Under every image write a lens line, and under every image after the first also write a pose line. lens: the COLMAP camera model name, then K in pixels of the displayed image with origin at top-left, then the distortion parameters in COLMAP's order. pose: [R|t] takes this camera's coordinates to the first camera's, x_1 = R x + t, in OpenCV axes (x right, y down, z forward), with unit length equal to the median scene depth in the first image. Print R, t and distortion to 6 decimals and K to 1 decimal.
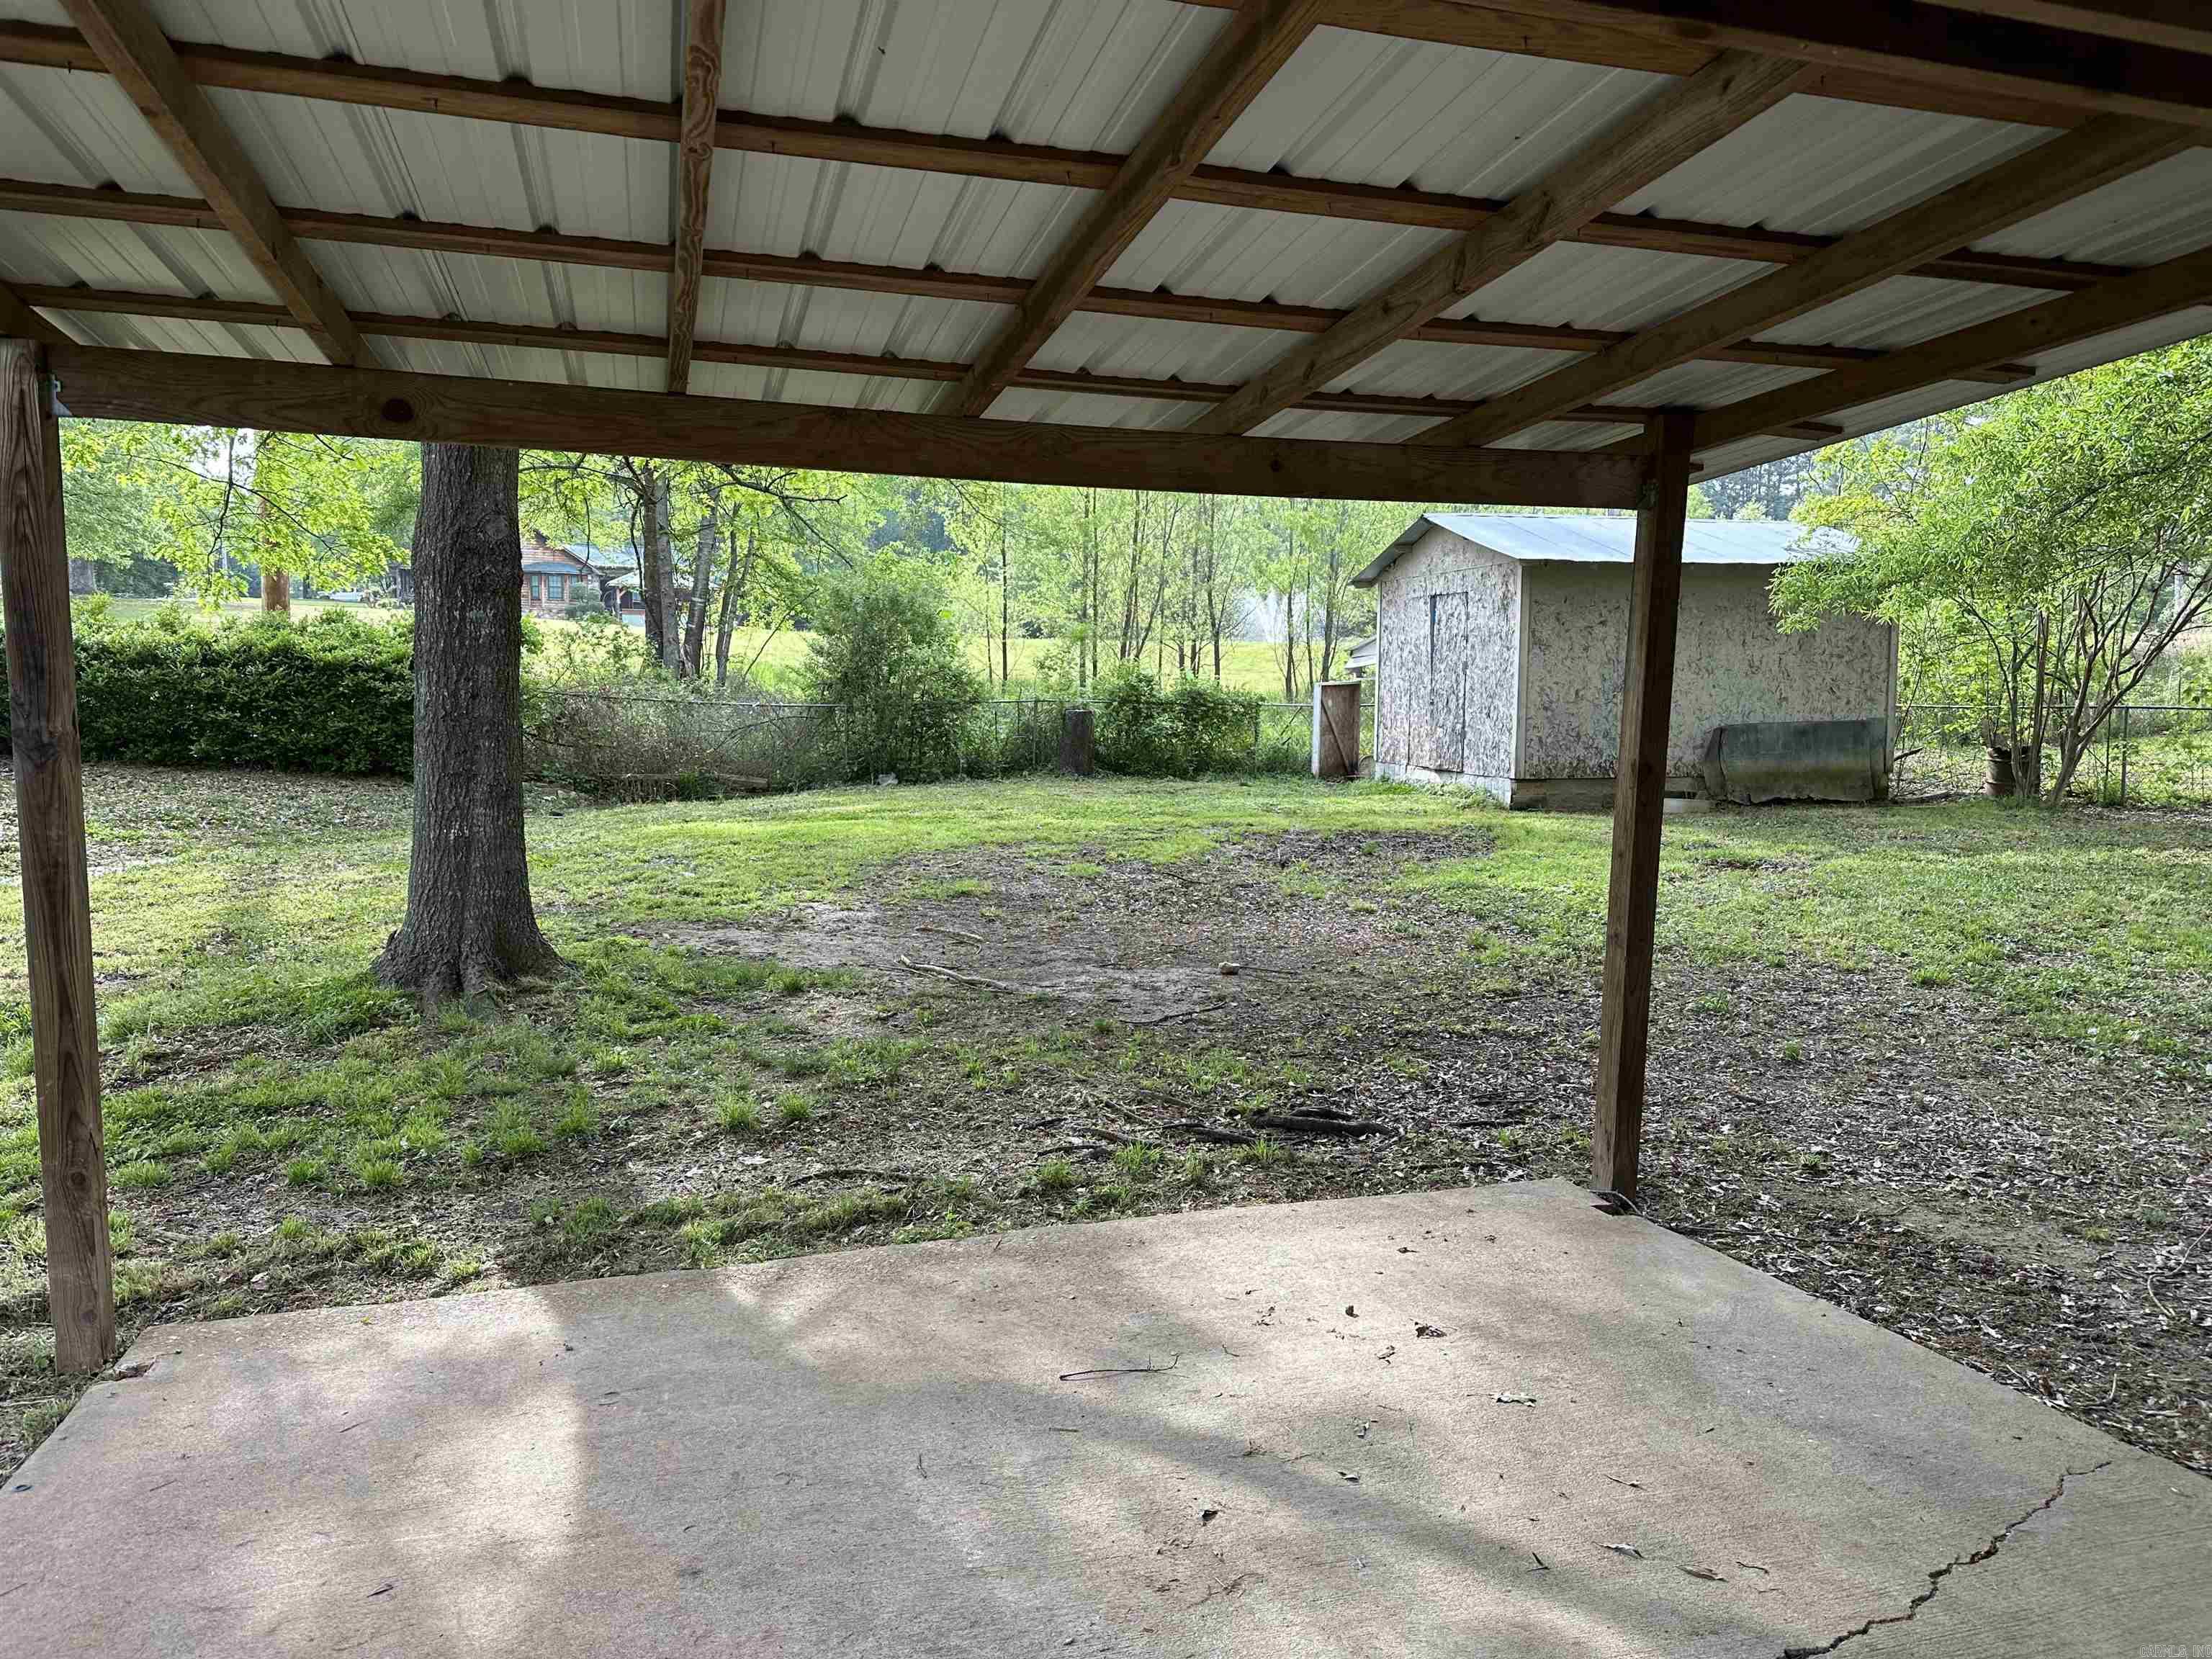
lens RADIAL K [[1545.1, 0, 1112.4], [0, 1545.1, 819.7], [0, 0, 1]] dist [0.034123, -0.044150]
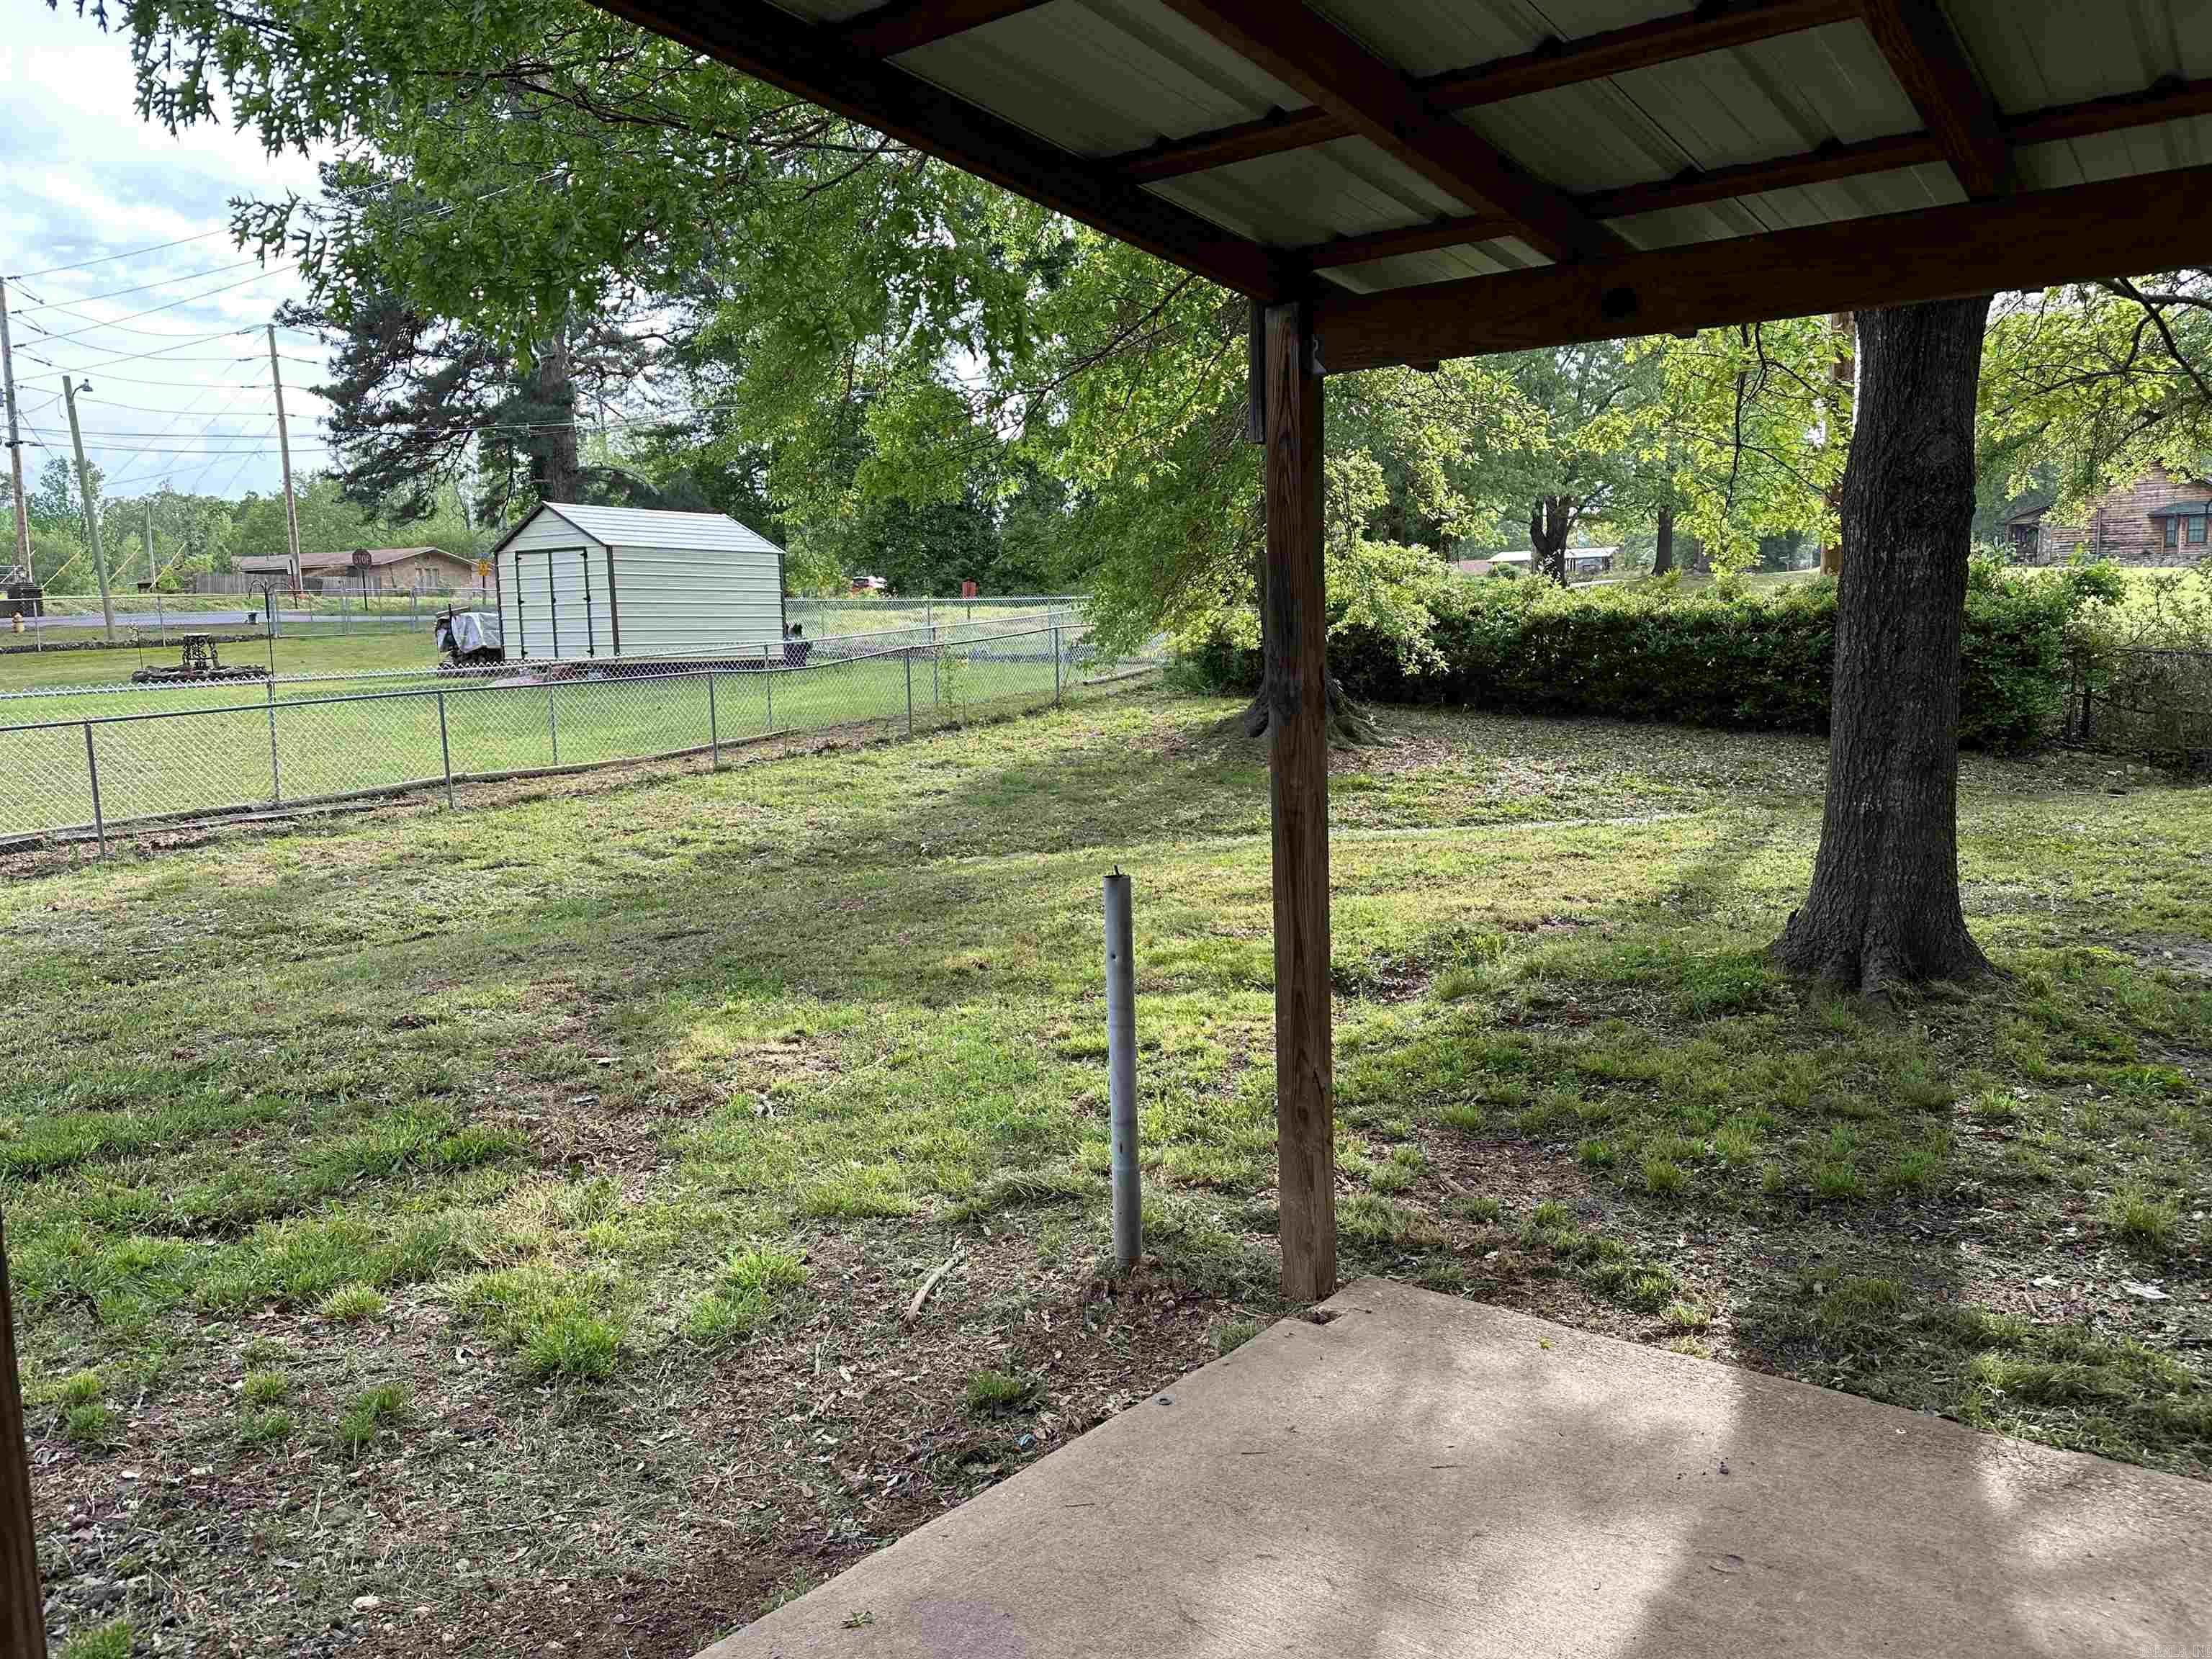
lens RADIAL K [[1545.1, 0, 1112.4], [0, 1545.1, 819.7], [0, 0, 1]] dist [0.034123, -0.044150]
pose [[0.581532, 0.068084, -0.810670, 0.054160], [-0.050255, 0.997595, 0.047732, -0.005718], [0.811970, 0.012983, 0.583555, 0.185699]]
